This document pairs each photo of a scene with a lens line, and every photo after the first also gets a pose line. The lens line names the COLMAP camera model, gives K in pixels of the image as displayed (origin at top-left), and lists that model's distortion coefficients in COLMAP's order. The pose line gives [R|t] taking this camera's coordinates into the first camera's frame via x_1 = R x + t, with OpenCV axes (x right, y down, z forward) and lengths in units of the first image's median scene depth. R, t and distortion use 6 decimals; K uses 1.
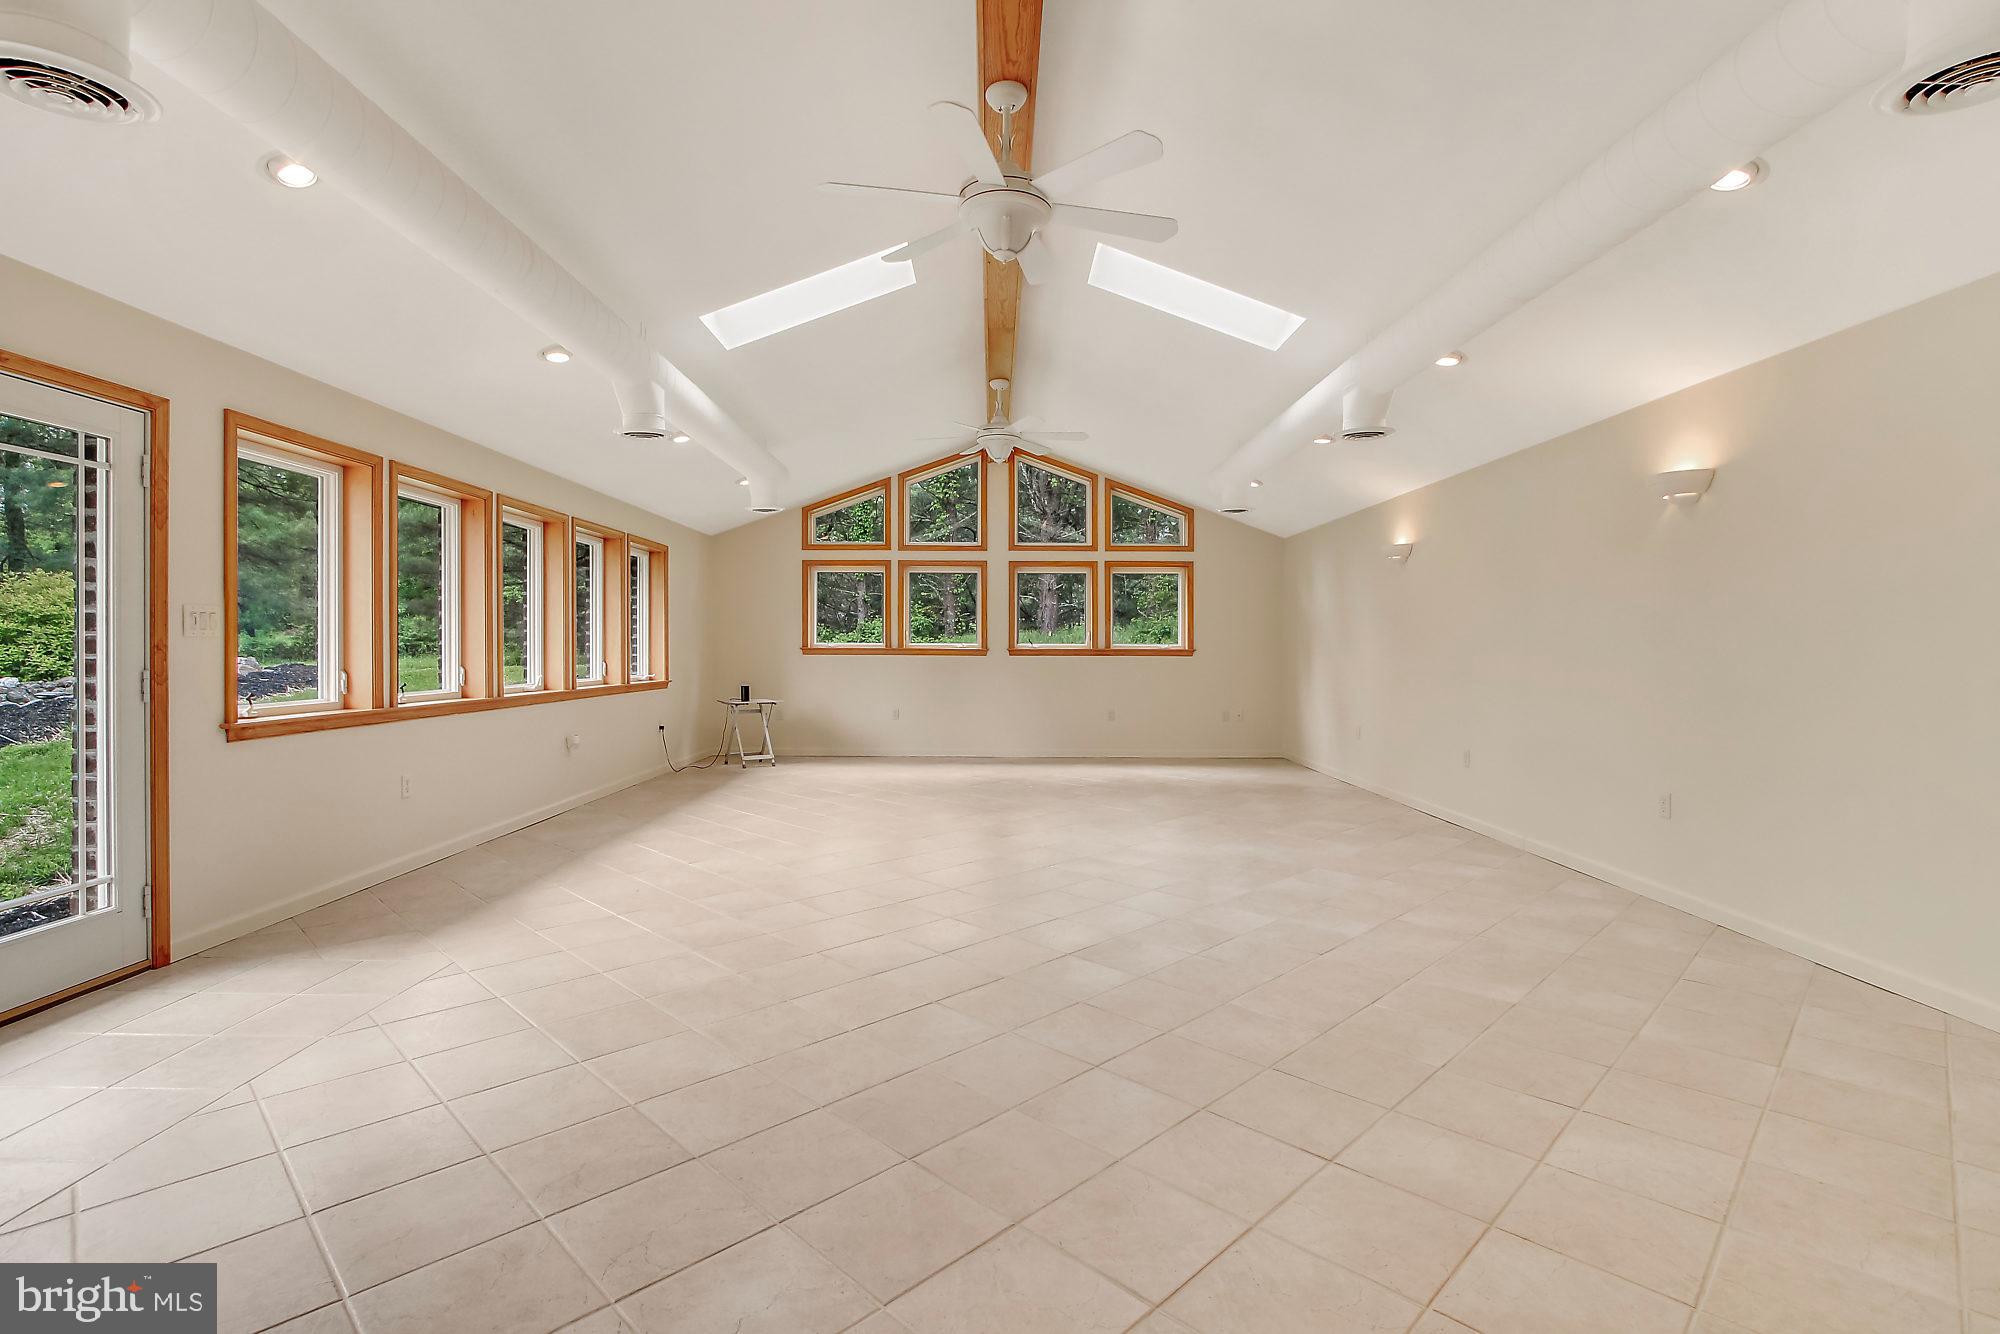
lens RADIAL K [[931.5, 0, 988.7], [0, 931.5, 657.5], [0, 0, 1]] dist [-0.013122, -0.000017]
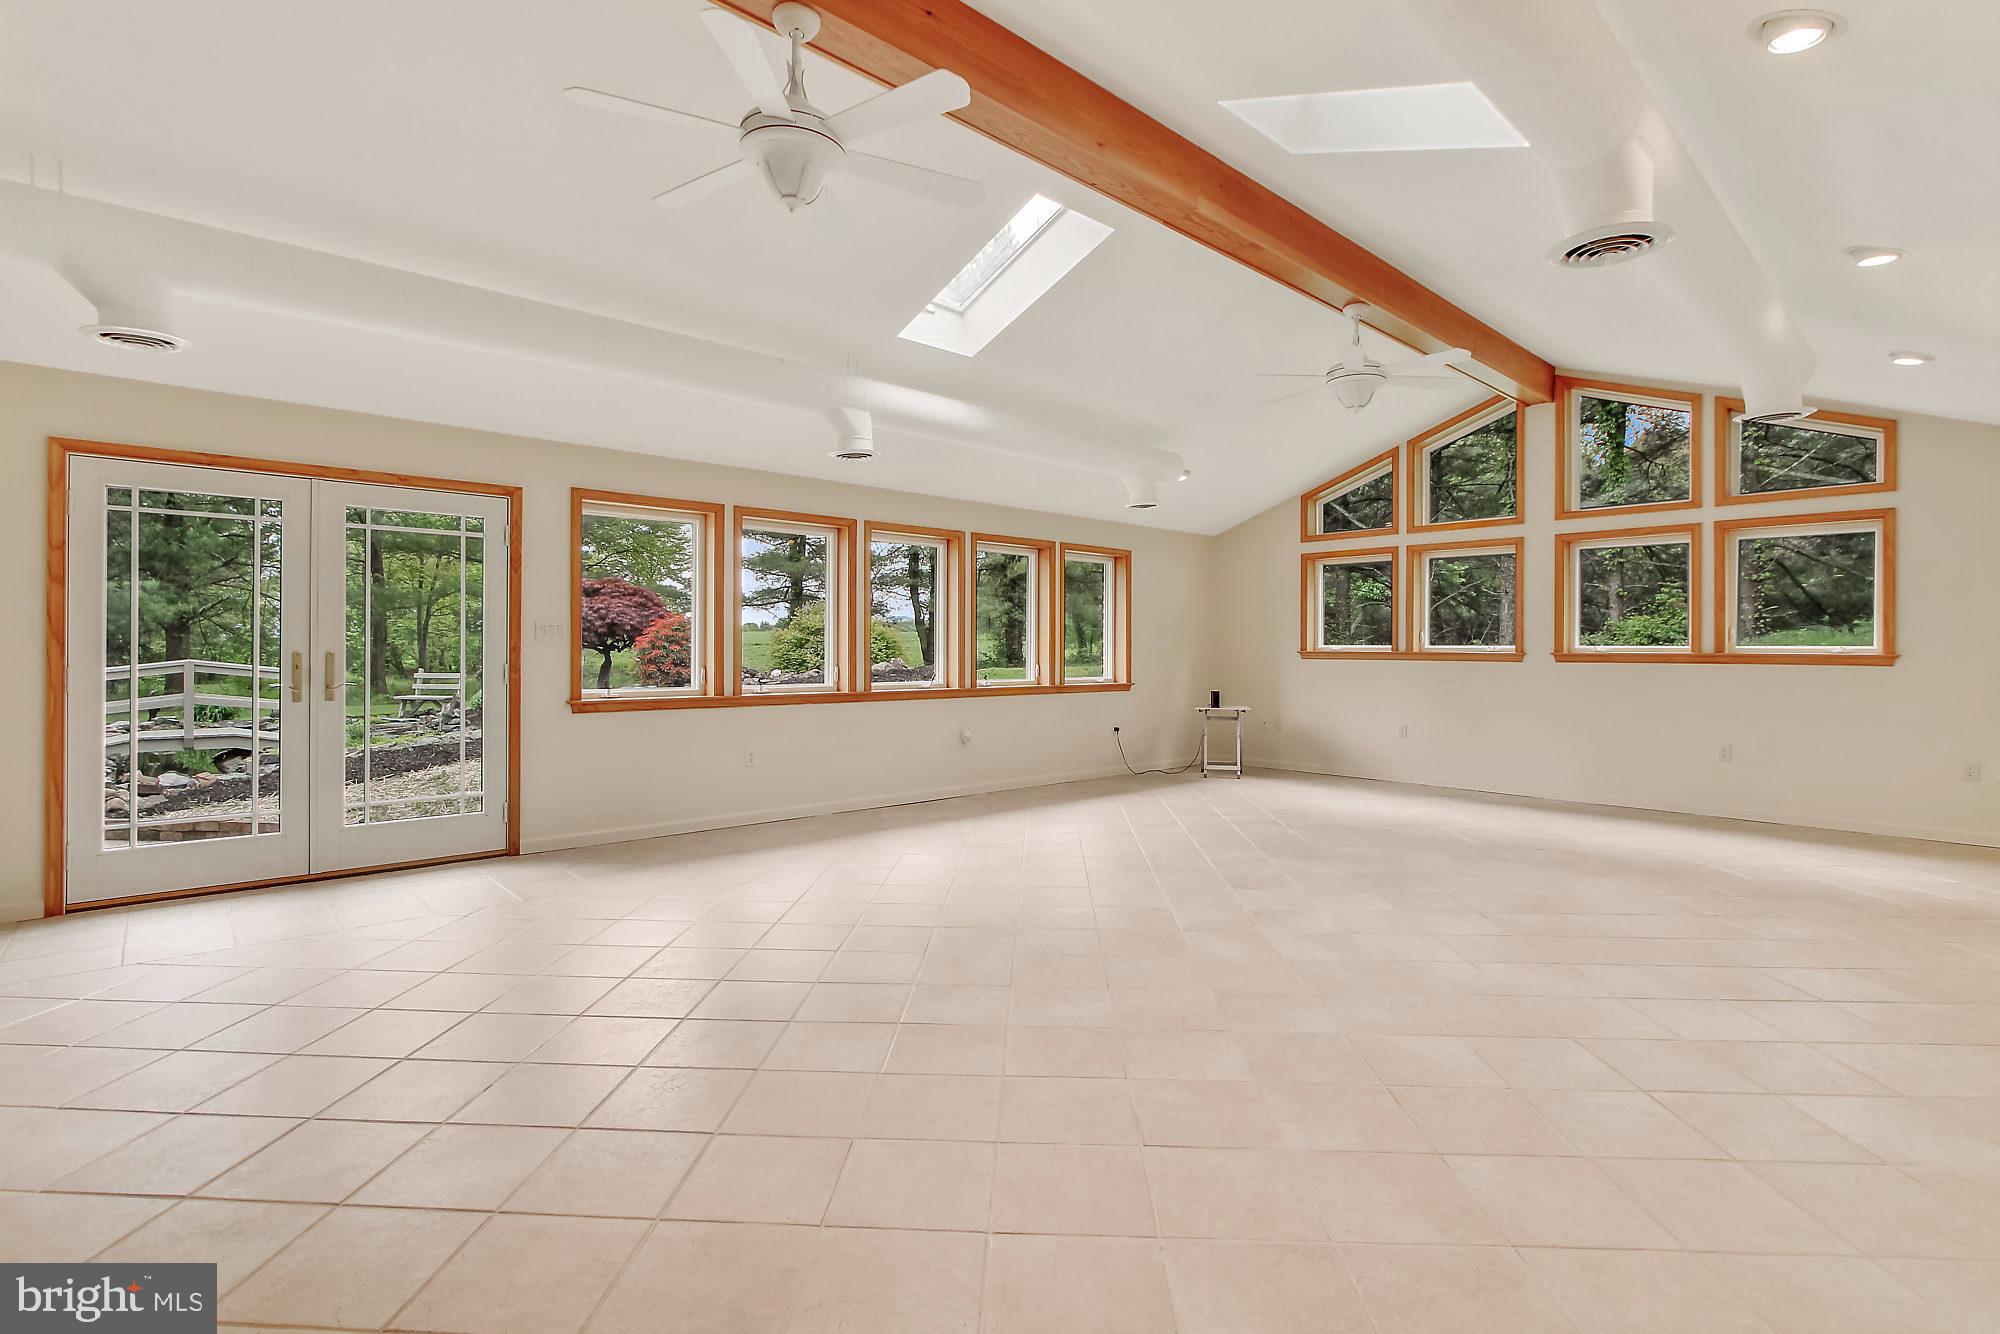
lens RADIAL K [[931.5, 0, 995.4], [0, 931.5, 661.4], [0, 0, 1]] dist [-0.013122, -0.000017]
pose [[0.683938, 0.008584, -0.729489, 0.254623], [-0.009366, 0.999952, 0.002986, -0.000798], [0.729480, 0.004790, 0.683986, 0.171123]]
